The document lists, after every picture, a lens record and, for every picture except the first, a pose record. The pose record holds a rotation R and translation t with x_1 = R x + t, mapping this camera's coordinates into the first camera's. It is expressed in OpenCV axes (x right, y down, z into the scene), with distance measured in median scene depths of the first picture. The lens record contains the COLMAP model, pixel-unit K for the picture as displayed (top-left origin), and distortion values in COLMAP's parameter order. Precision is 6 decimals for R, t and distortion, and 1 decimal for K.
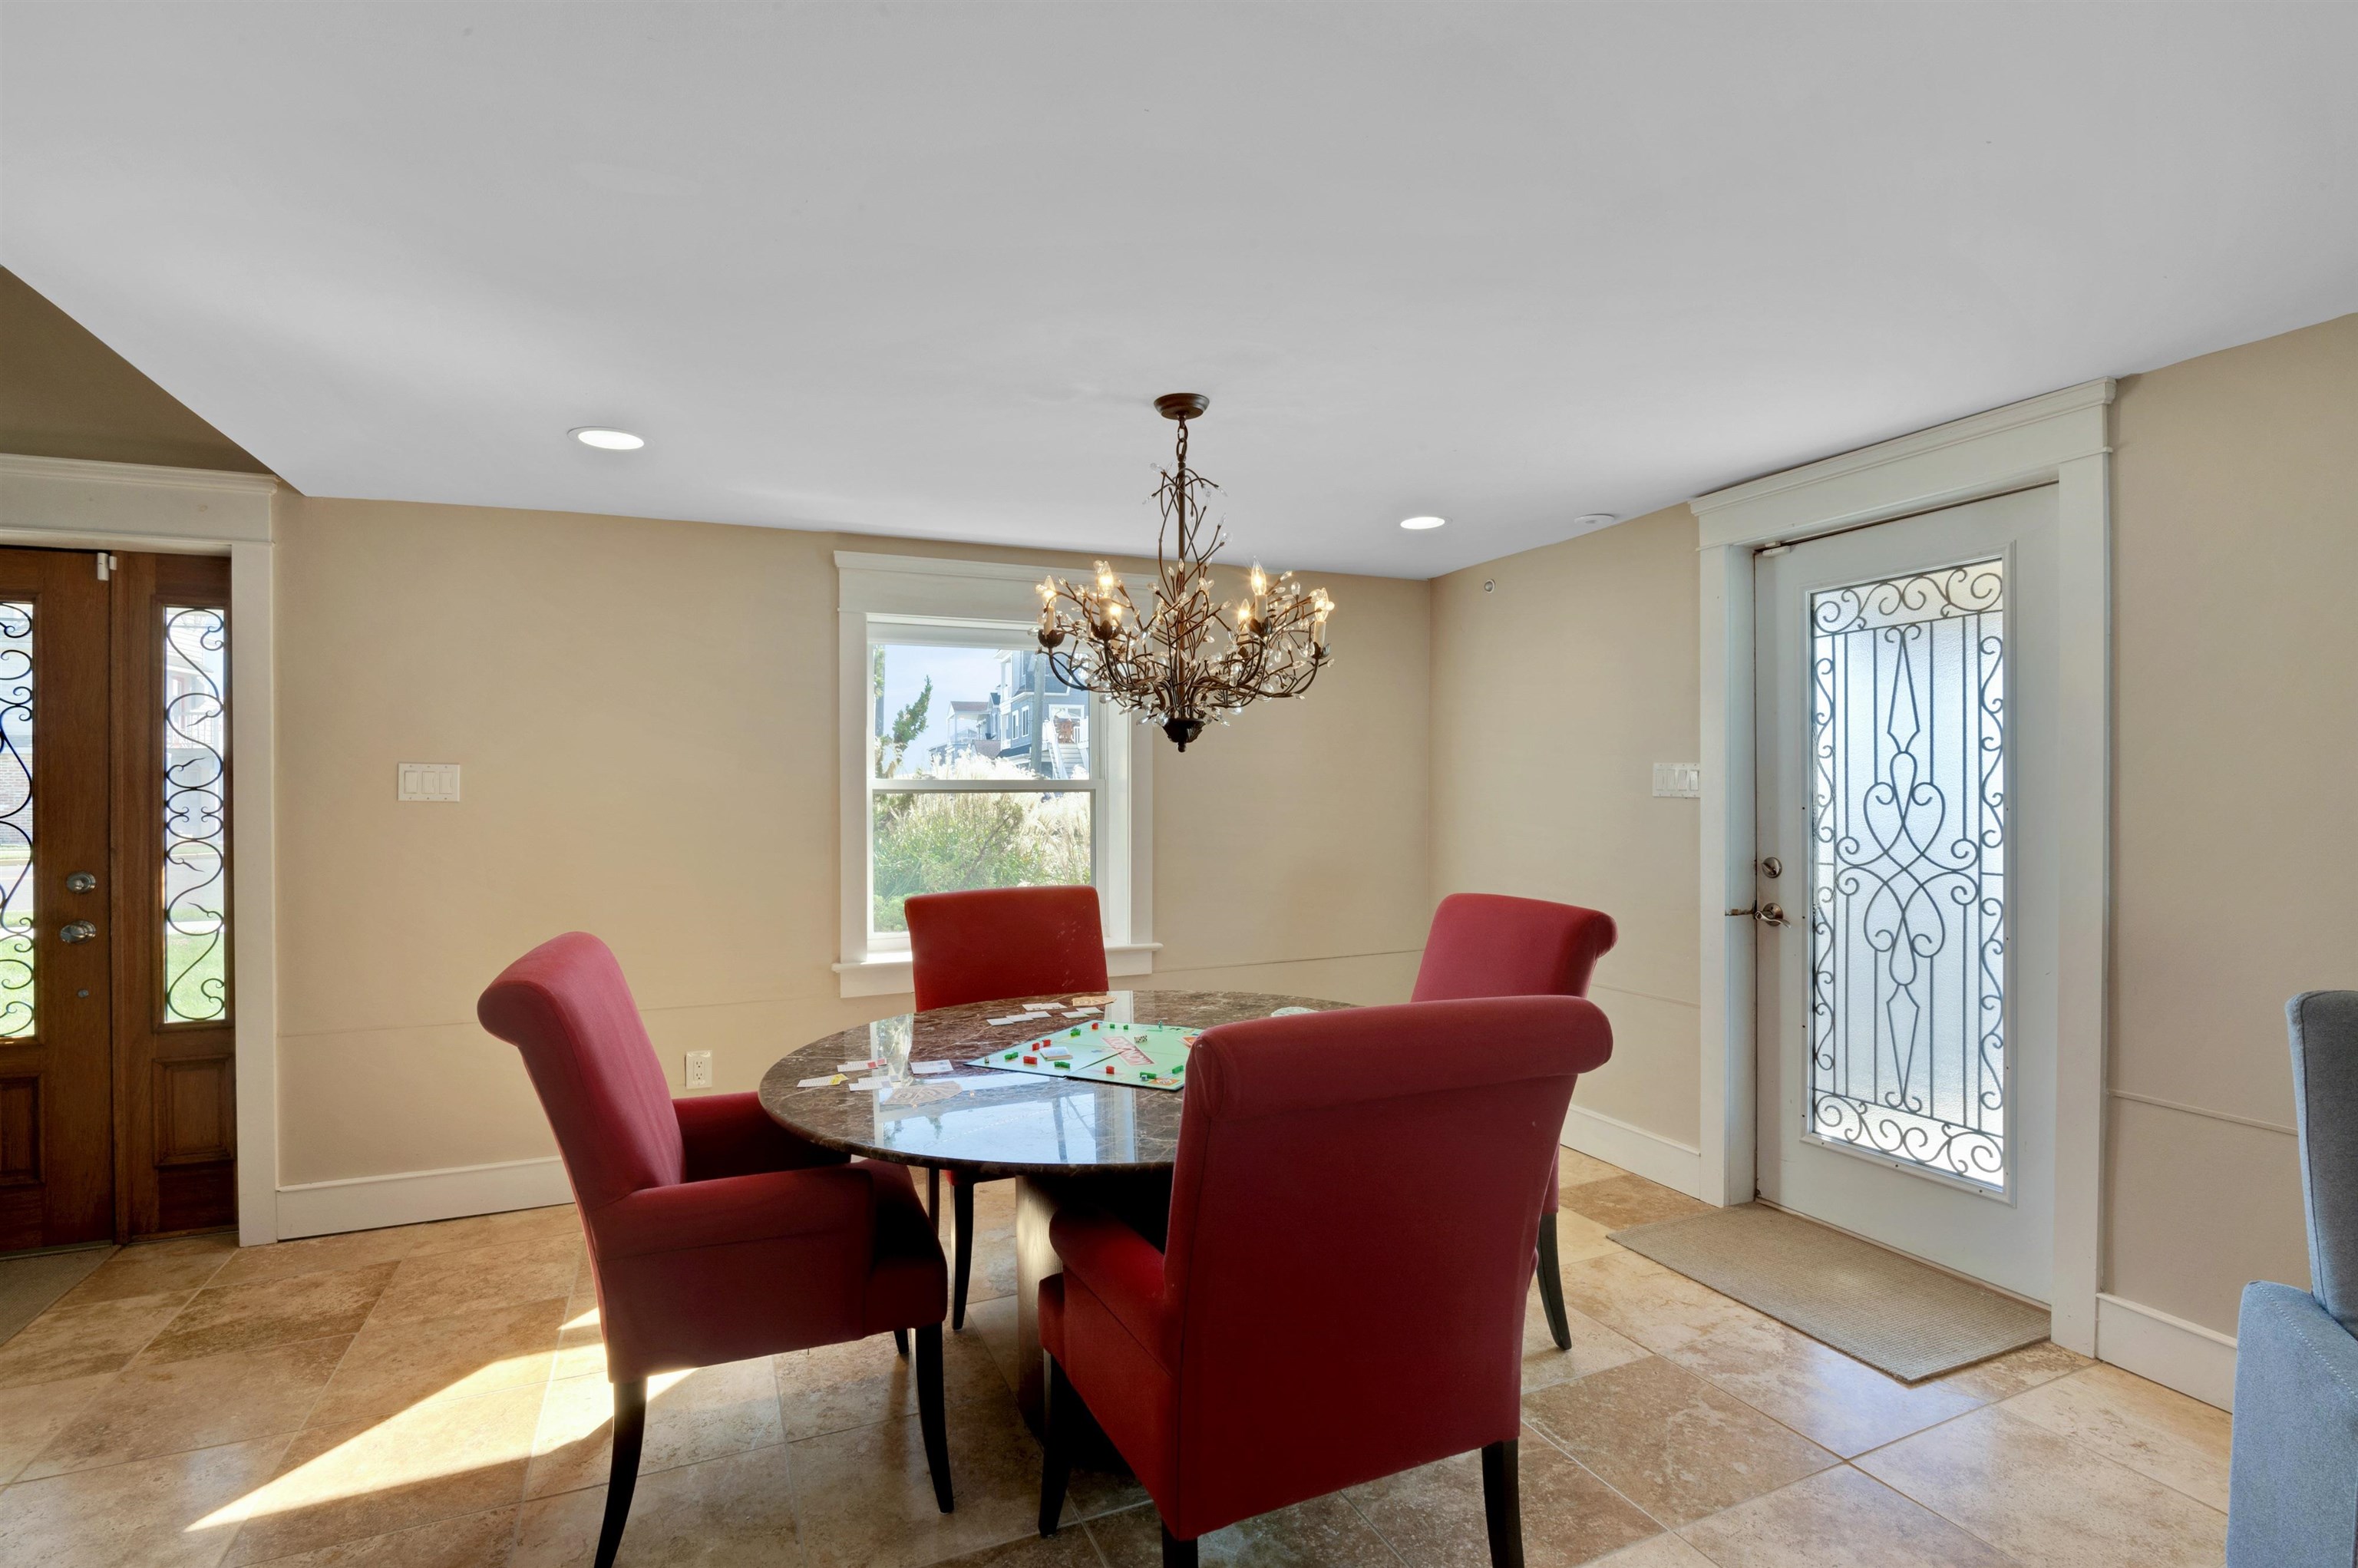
lens RADIAL K [[1090.7, 0, 1179.0], [0, 1090.7, 784.0], [0, 0, 1]] dist [0.000564, -0.000058]
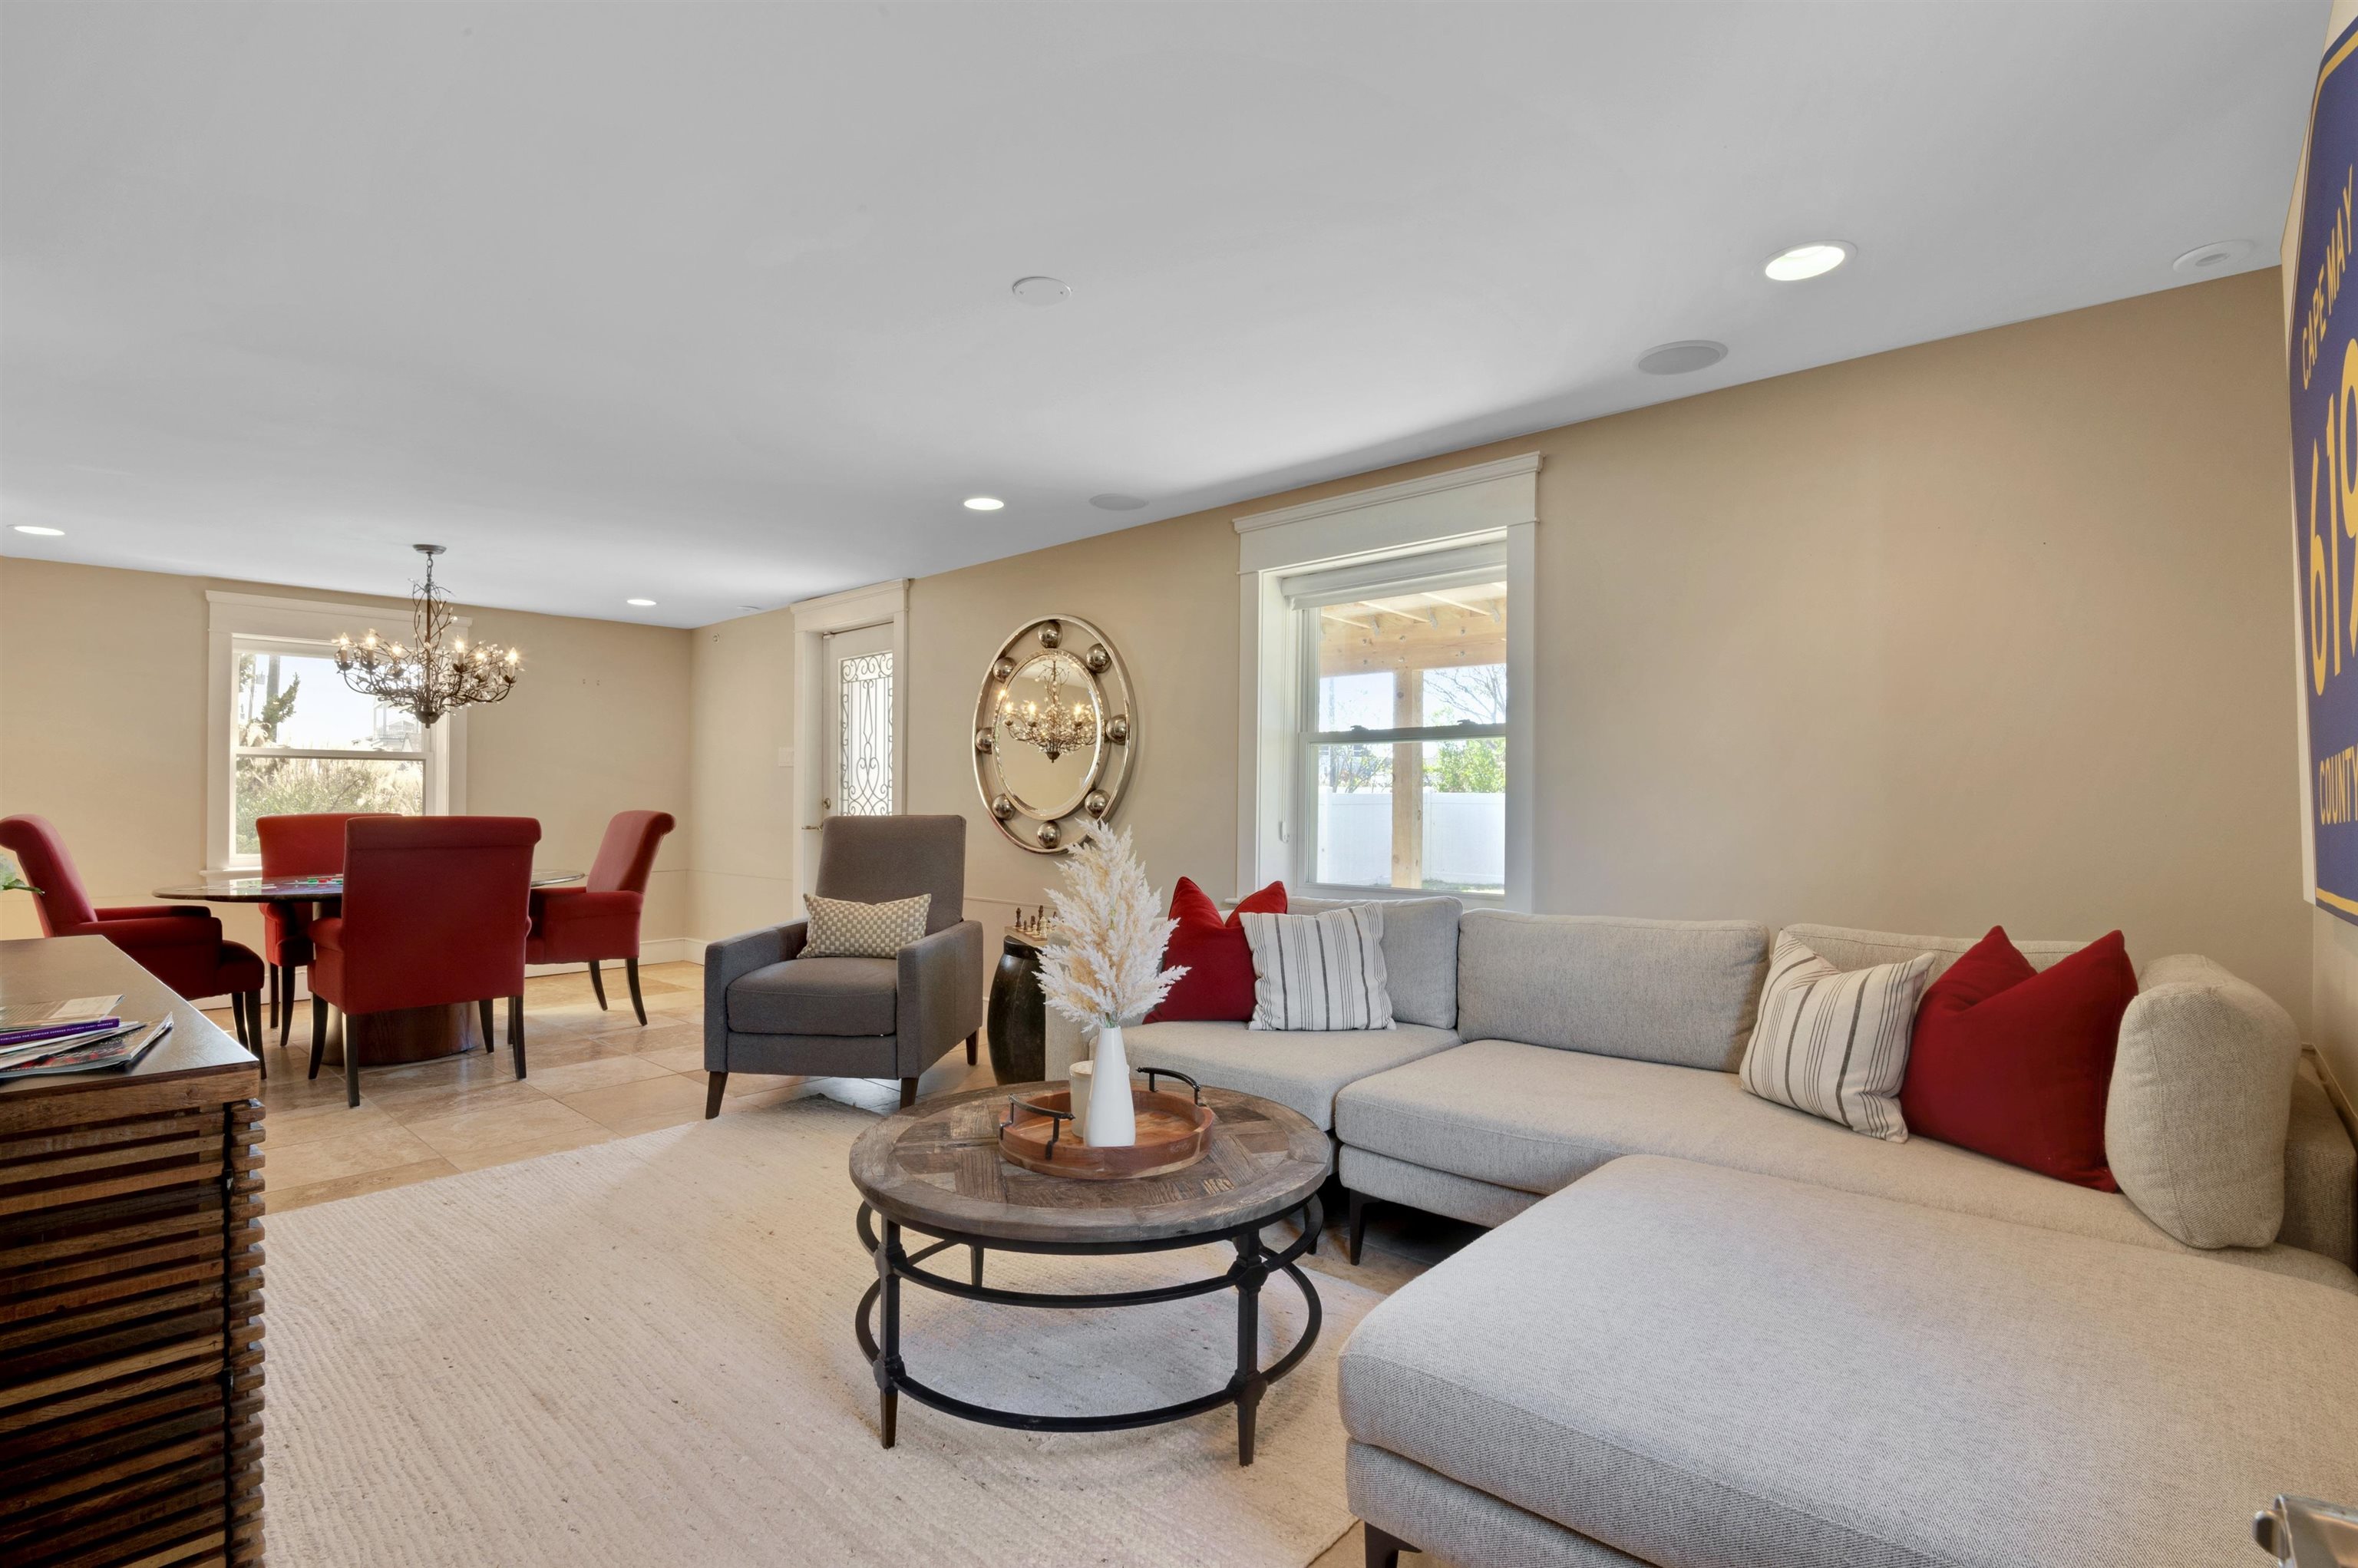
lens RADIAL K [[1124.7, 0, 1179.0], [0, 1124.7, 784.0], [0, 0, 1]] dist [-0.002150, -0.000748]
pose [[0.920047, 0.015950, 0.391484, 0.355198], [-0.011203, 0.999833, -0.014408, 0.065982], [-0.391649, 0.008870, 0.920072, -1.059238]]
